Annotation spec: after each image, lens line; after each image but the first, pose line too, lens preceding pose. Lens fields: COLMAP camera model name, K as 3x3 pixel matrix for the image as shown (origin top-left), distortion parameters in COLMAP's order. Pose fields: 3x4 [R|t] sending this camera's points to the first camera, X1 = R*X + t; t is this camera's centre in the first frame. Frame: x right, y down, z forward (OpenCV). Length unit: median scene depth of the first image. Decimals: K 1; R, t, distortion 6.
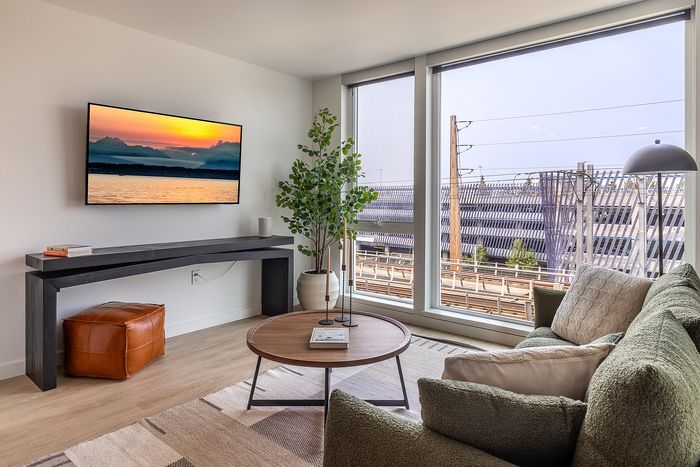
lens RADIAL K [[417.5, 0, 349.7], [0, 417.5, 201.4], [0, 0, 1]] dist [0.003973, 0.001010]
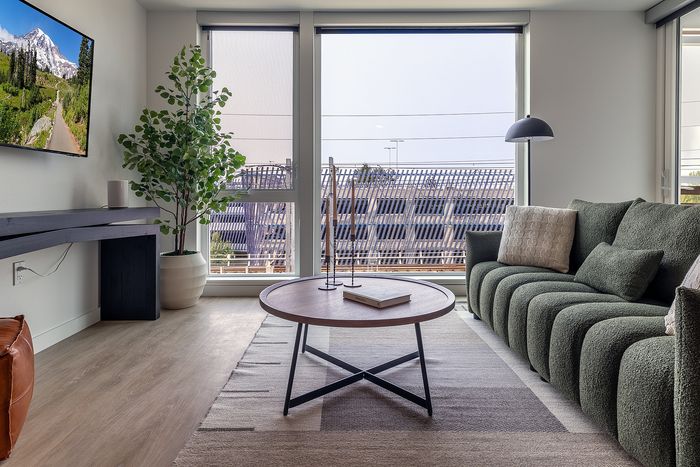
lens RADIAL K [[406.1, 0, 349.1], [0, 406.1, 203.5], [0, 0, 1]] dist [0.000449, -0.000351]
pose [[0.764633, -0.018636, 0.644197, -0.347790], [0.008043, 0.999780, 0.019376, 0.067434], [-0.644416, -0.009635, 0.764614, 0.225307]]
